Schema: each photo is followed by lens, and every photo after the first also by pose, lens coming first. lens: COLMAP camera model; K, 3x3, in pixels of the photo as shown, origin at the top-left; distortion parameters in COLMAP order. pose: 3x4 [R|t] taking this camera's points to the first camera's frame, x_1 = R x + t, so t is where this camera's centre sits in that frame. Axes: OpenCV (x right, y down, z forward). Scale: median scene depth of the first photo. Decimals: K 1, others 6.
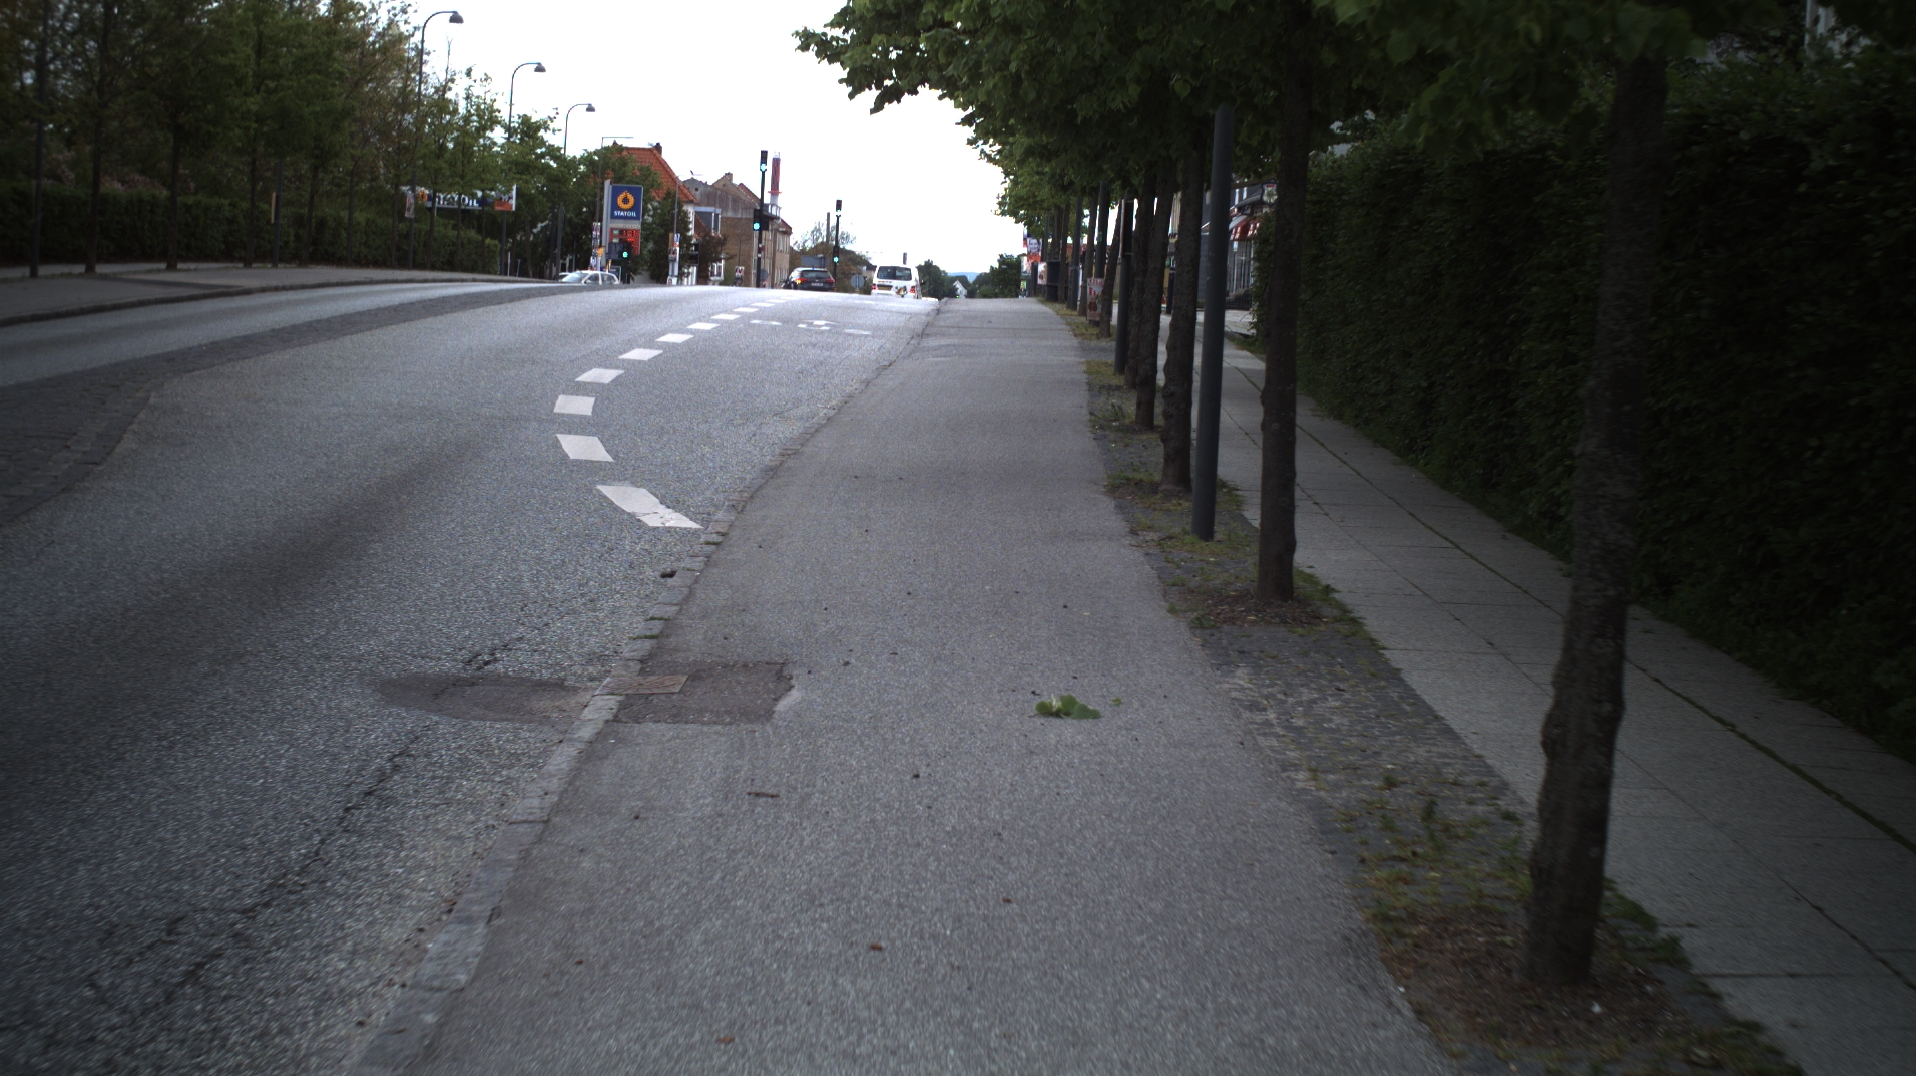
lens RADIAL K [[3290.8, 0, 948.9], [0, 3290.8, 540.3], [0, 0, 1]] dist [-0.256158, 0.000000]
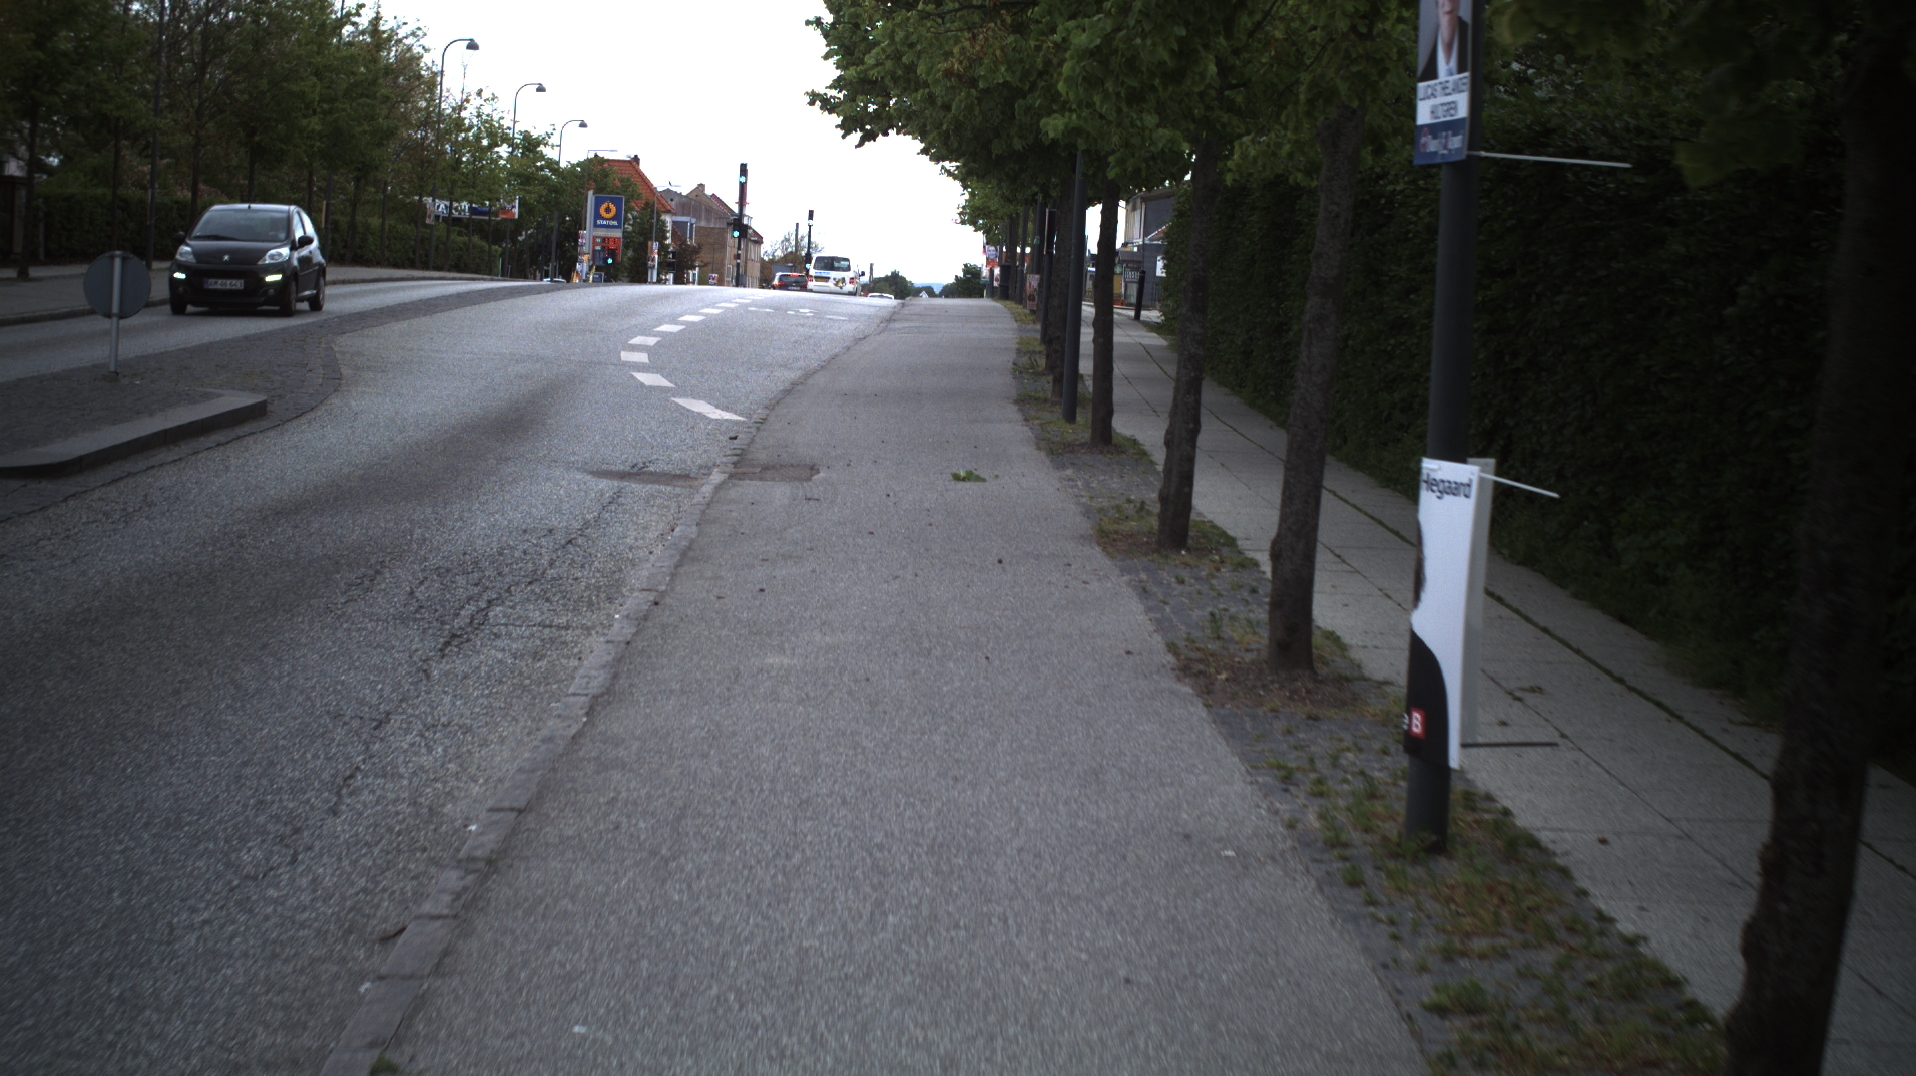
lens RADIAL K [[3290.8, 0, 957.3], [0, 3290.8, 534.8], [0, 0, 1]] dist [-0.256158, 0.000000]
pose [[0.999912, 0.002765, 0.013003, 0.001772], [-0.002699, 0.999983, -0.005140, 0.031491], [-0.013017, 0.005104, 0.999902, -0.292408]]
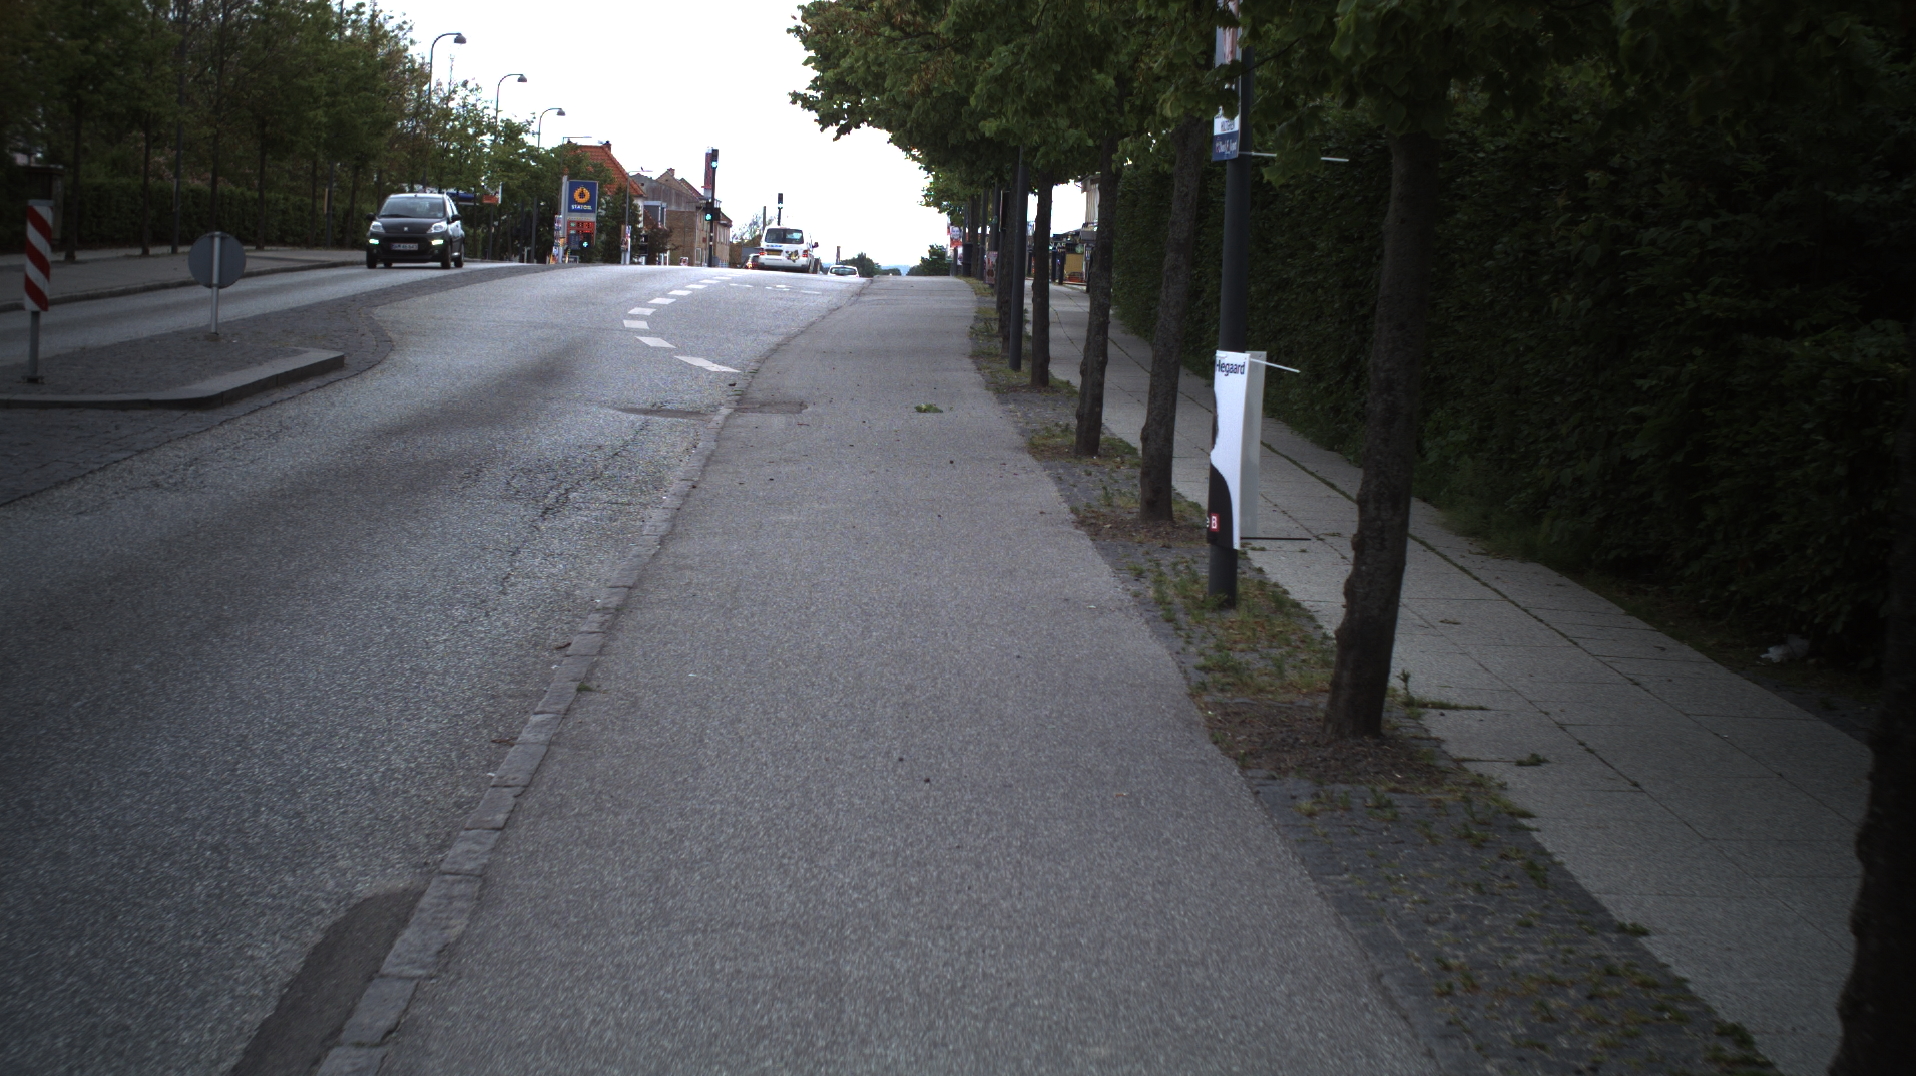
lens RADIAL K [[3290.8, 0, 970.1], [0, 3290.8, 541.5], [0, 0, 1]] dist [-0.256158, 0.000000]
pose [[0.999638, -0.005609, 0.026306, 0.001255], [0.005549, 0.999982, 0.002355, 0.046642], [-0.026319, -0.002208, 0.999651, -0.438592]]
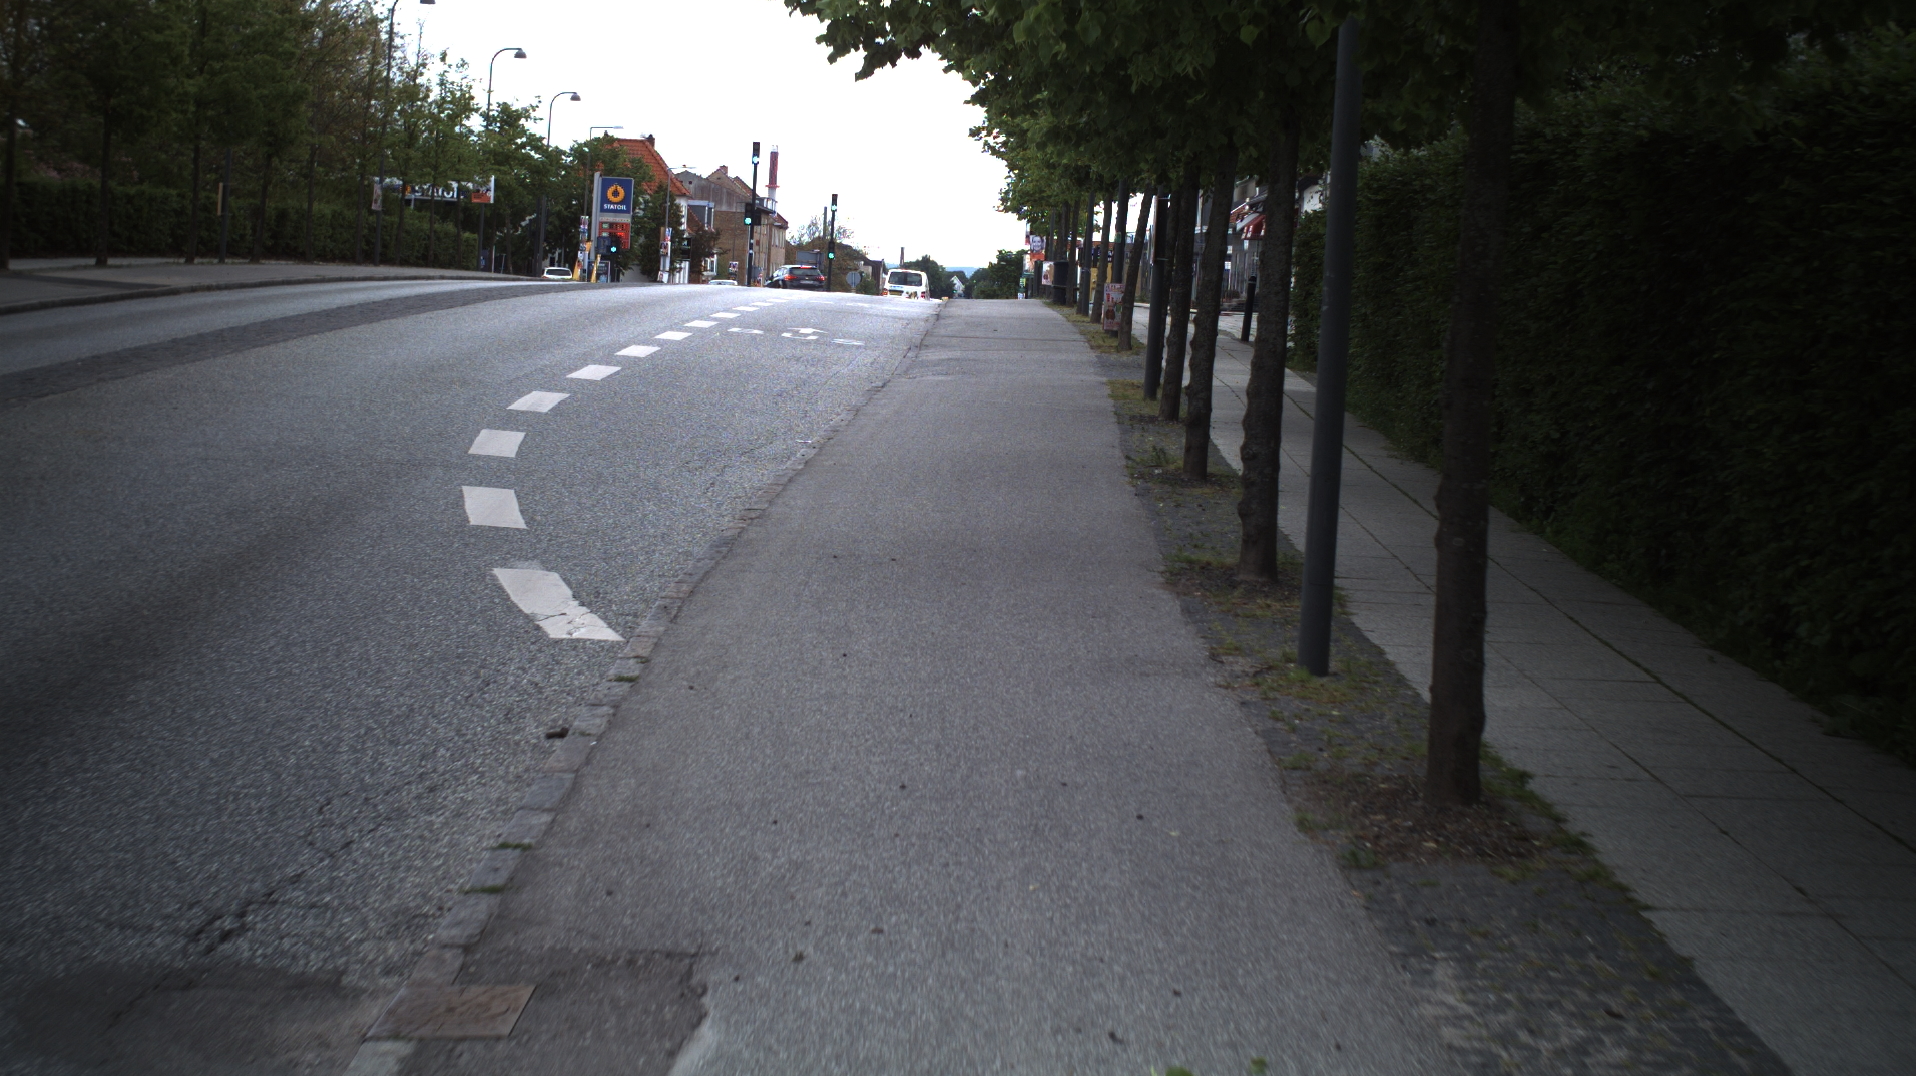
lens RADIAL K [[3290.8, 0, 962.4], [0, 3290.8, 542.6], [0, 0, 1]] dist [-0.256158, 0.000000]
pose [[0.999962, 0.006807, 0.005450, -0.001748], [-0.006819, 0.999974, 0.002190, -0.015208], [-0.005435, -0.002227, 0.999983, 0.145950]]
